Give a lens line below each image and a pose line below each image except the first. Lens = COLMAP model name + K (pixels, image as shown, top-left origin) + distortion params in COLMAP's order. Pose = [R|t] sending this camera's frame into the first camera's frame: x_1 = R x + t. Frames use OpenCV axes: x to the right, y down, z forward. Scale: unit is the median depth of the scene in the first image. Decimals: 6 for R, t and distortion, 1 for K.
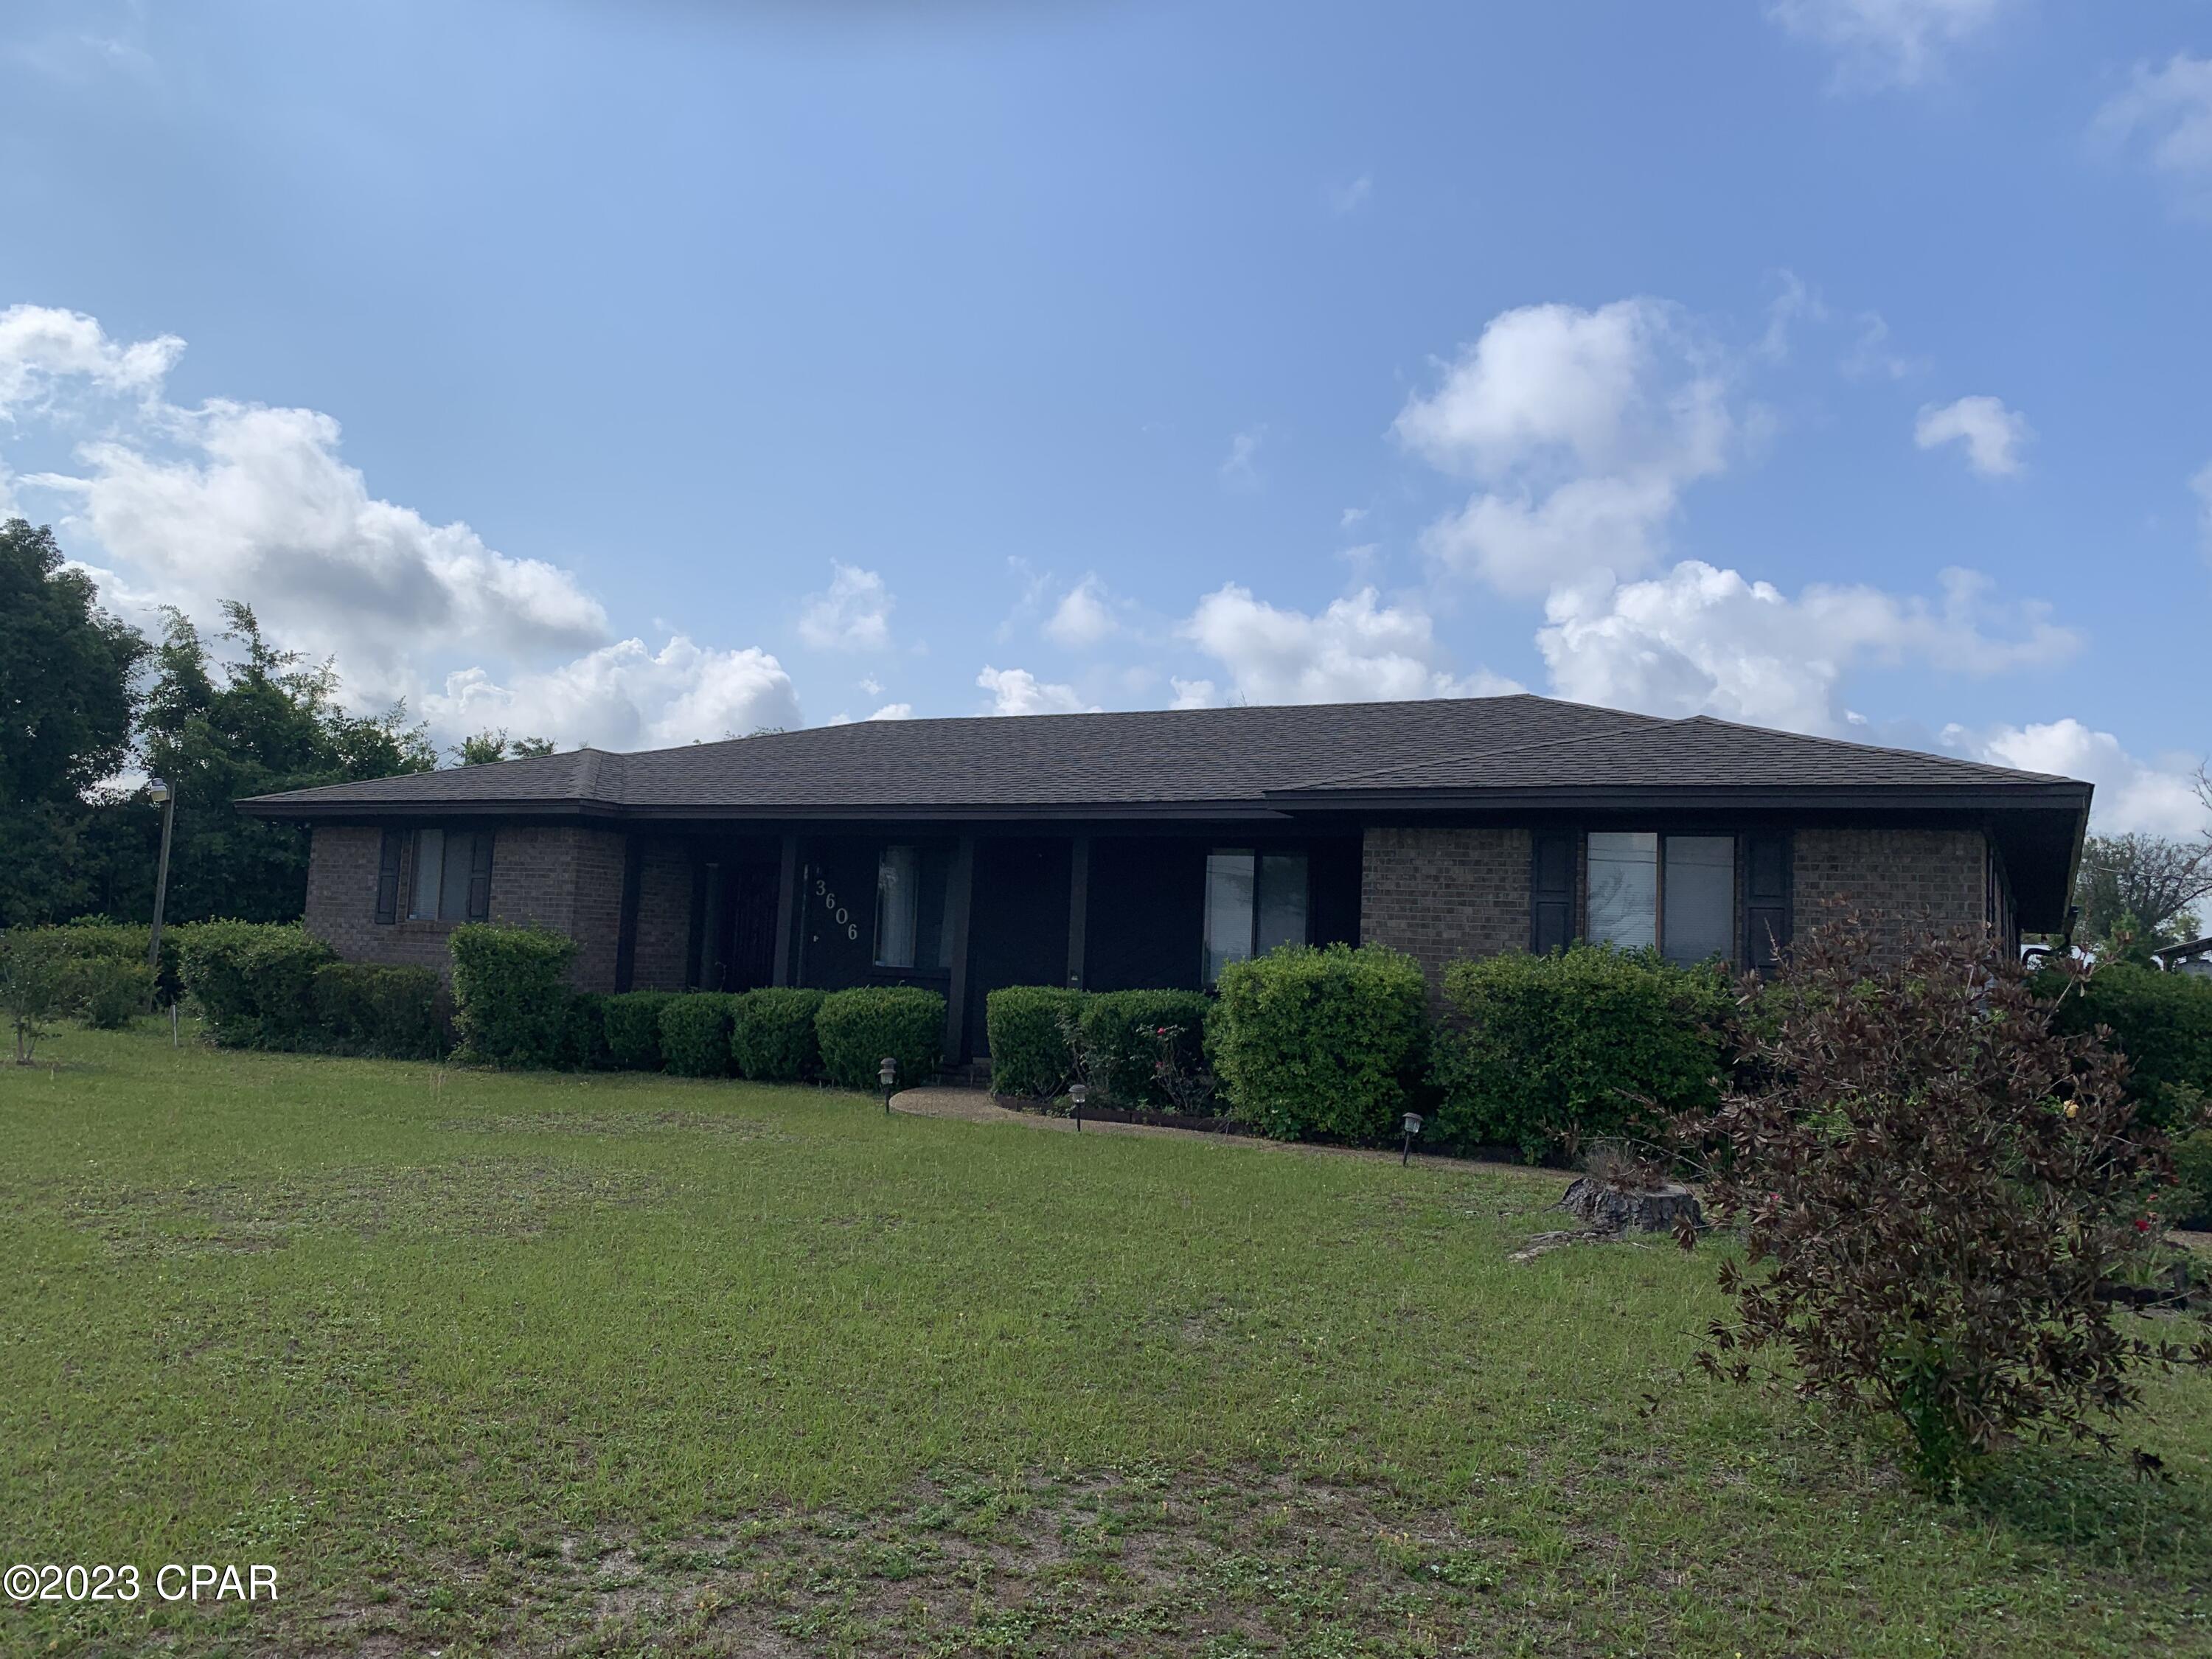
lens RADIAL K [[1697.6, 0, 1099.4], [0, 1697.6, 822.1], [0, 0, 1]] dist [0.057597, -0.065303]
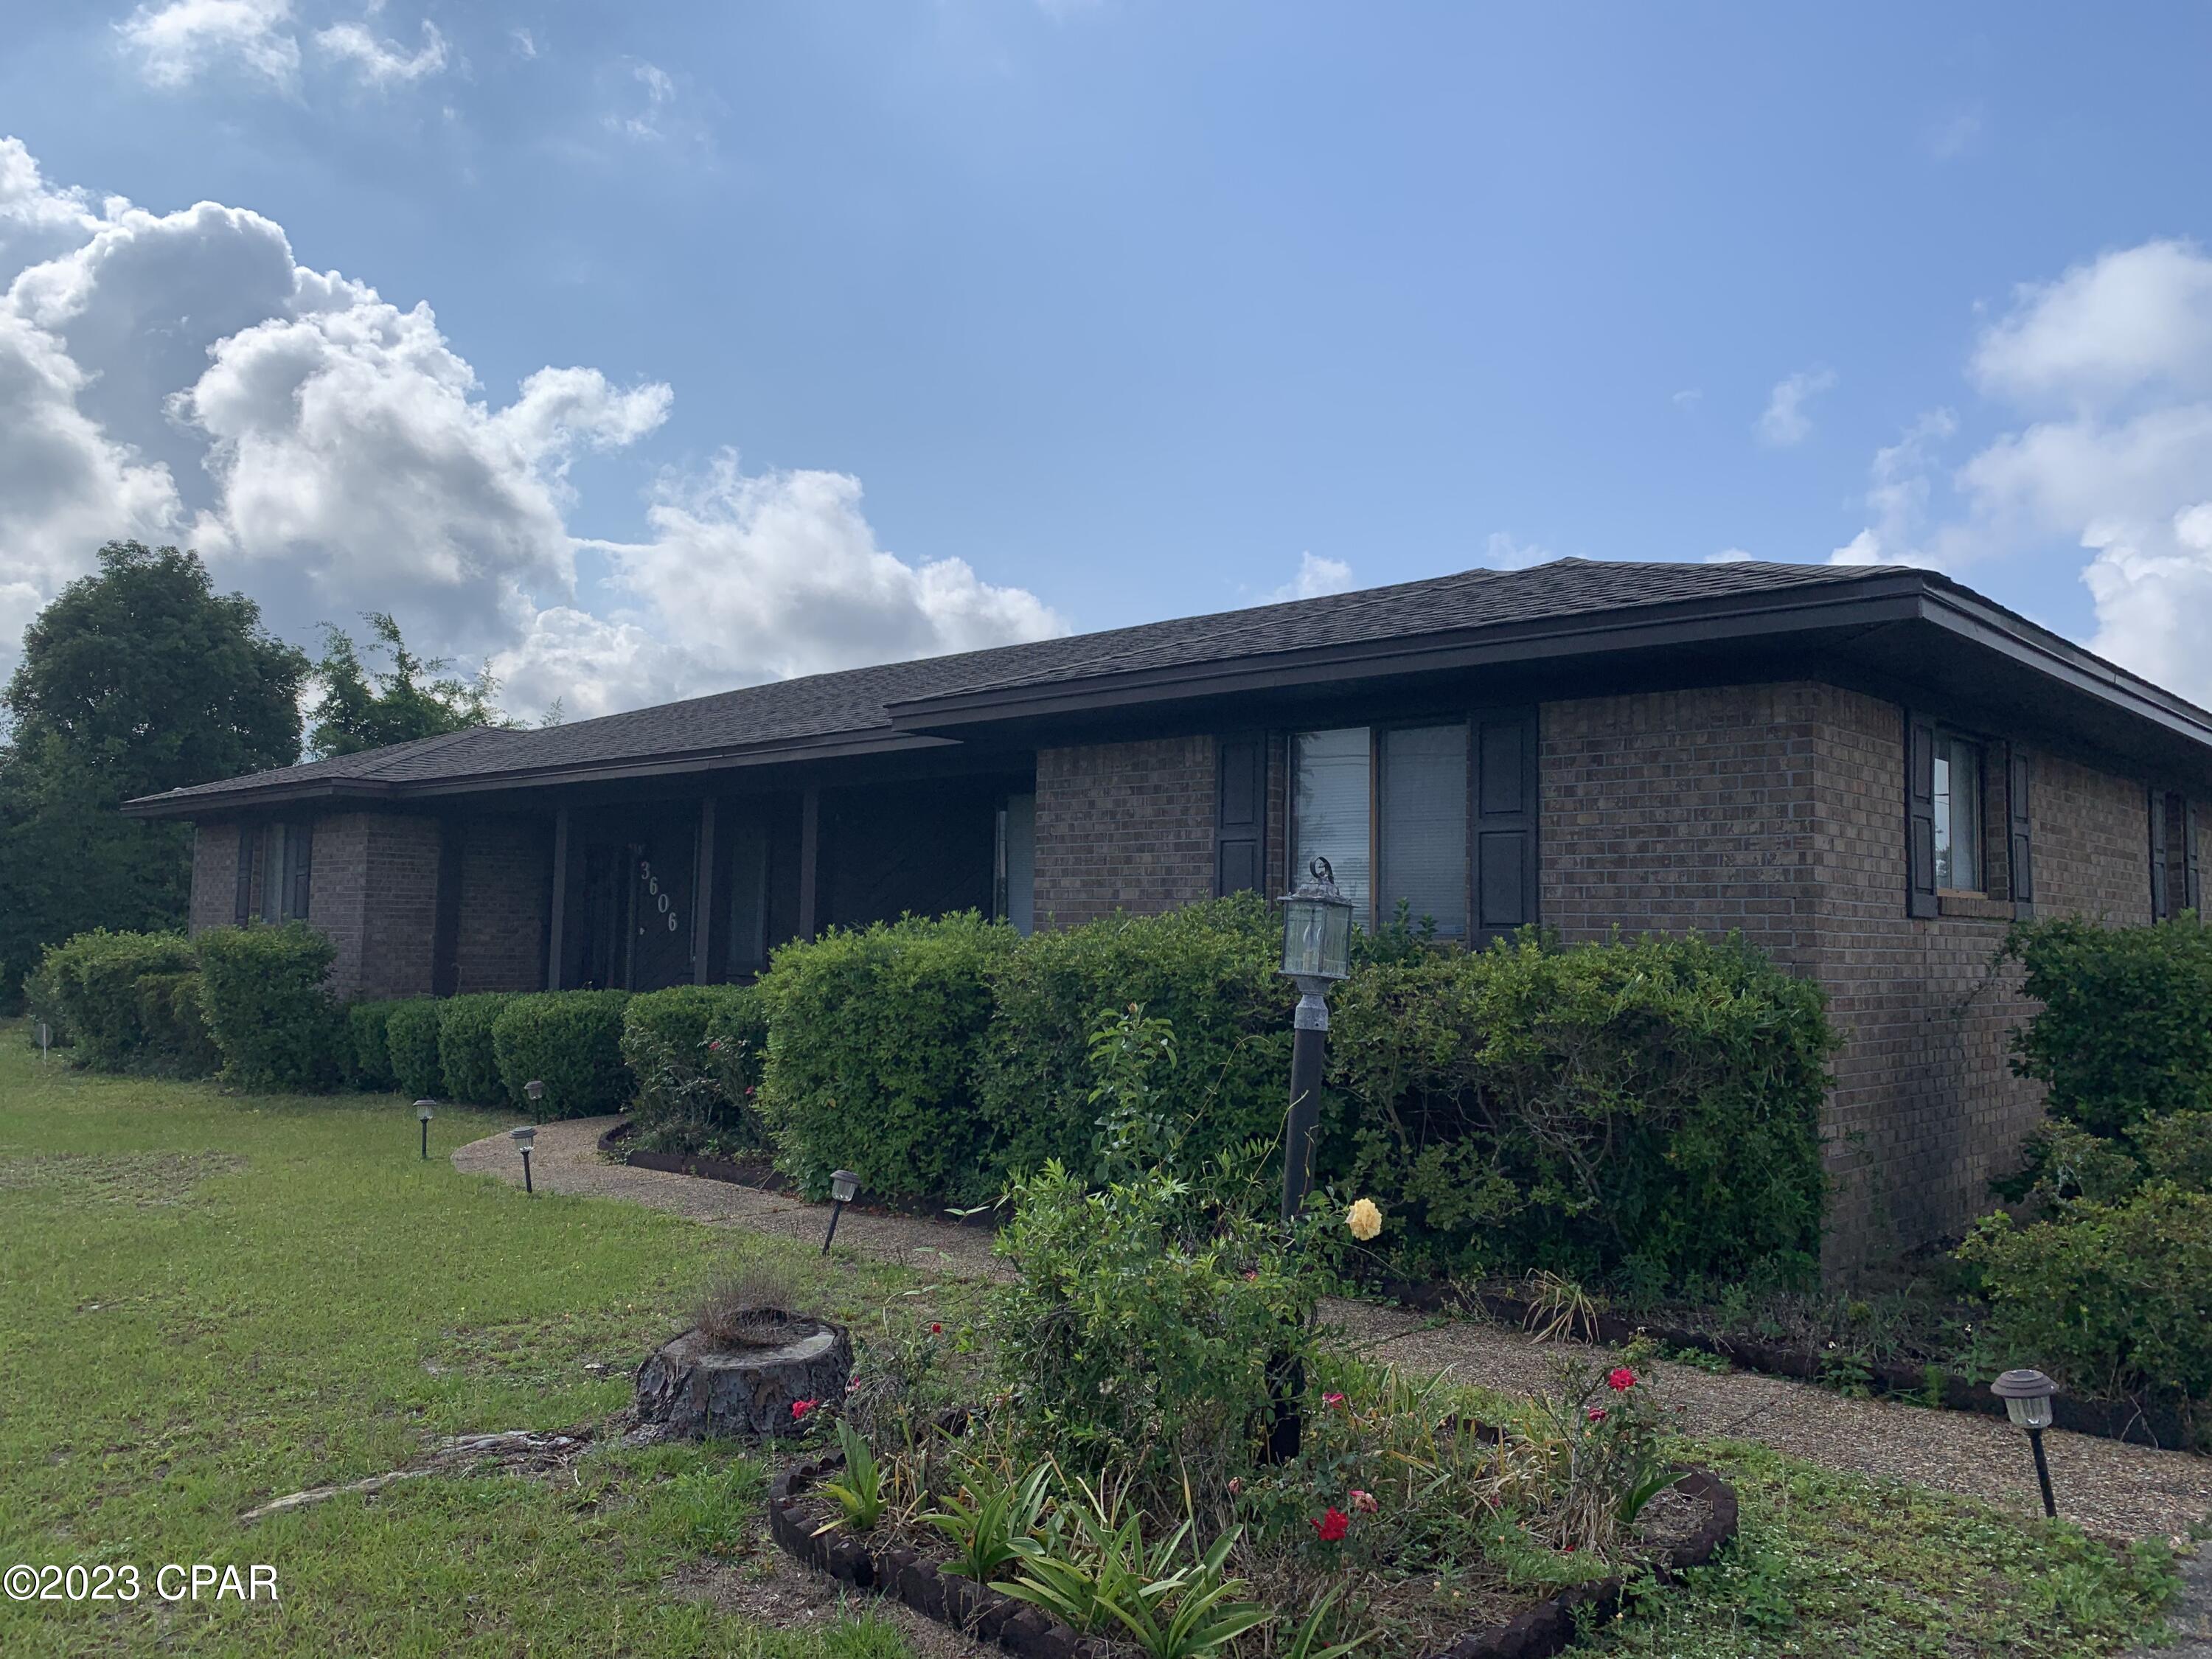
lens RADIAL K [[1697.6, 0, 1112.2], [0, 1697.6, 826.6], [0, 0, 1]] dist [0.057597, -0.065303]
pose [[0.967803, -0.048655, -0.246963, 0.369080], [0.051229, 0.998679, 0.004005, 0.035065], [0.246442, -0.016527, 0.969017, 0.327115]]
